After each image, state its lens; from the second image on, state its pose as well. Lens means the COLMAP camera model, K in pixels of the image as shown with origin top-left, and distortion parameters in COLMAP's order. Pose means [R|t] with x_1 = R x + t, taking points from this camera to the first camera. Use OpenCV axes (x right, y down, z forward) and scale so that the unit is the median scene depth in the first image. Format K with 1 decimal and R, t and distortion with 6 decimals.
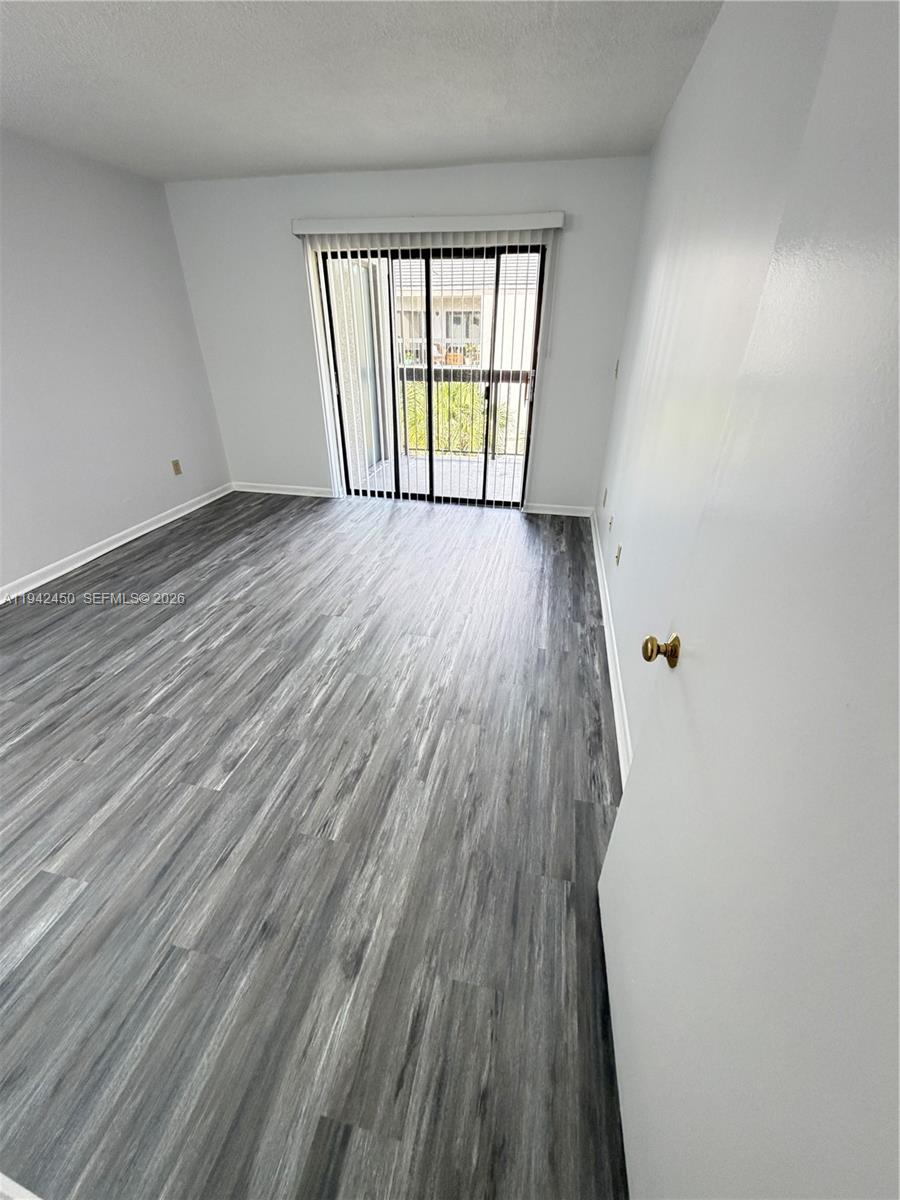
lens RADIAL K [[481.6, 0, 450.0], [0, 481.6, 600.0], [0, 0, 1]] dist [0.000587, 0.000157]
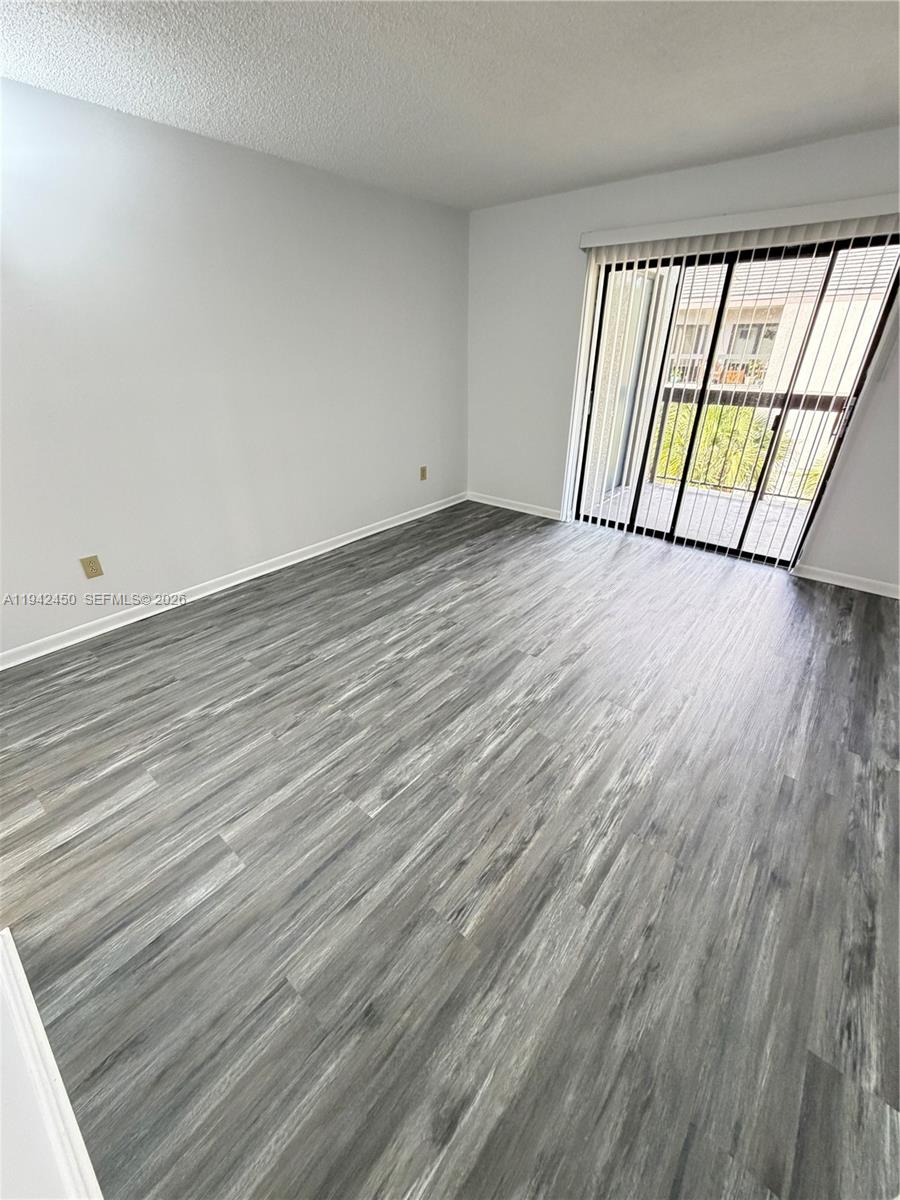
lens RADIAL K [[480.6, 0, 450.0], [0, 480.6, 600.0], [0, 0, 1]] dist [-0.001498, 0.000337]
pose [[0.887955, 0.209984, -0.409198, -0.024463], [-0.219641, 0.975289, 0.023862, -0.062391], [0.404097, 0.068688, 0.912133, 0.103777]]
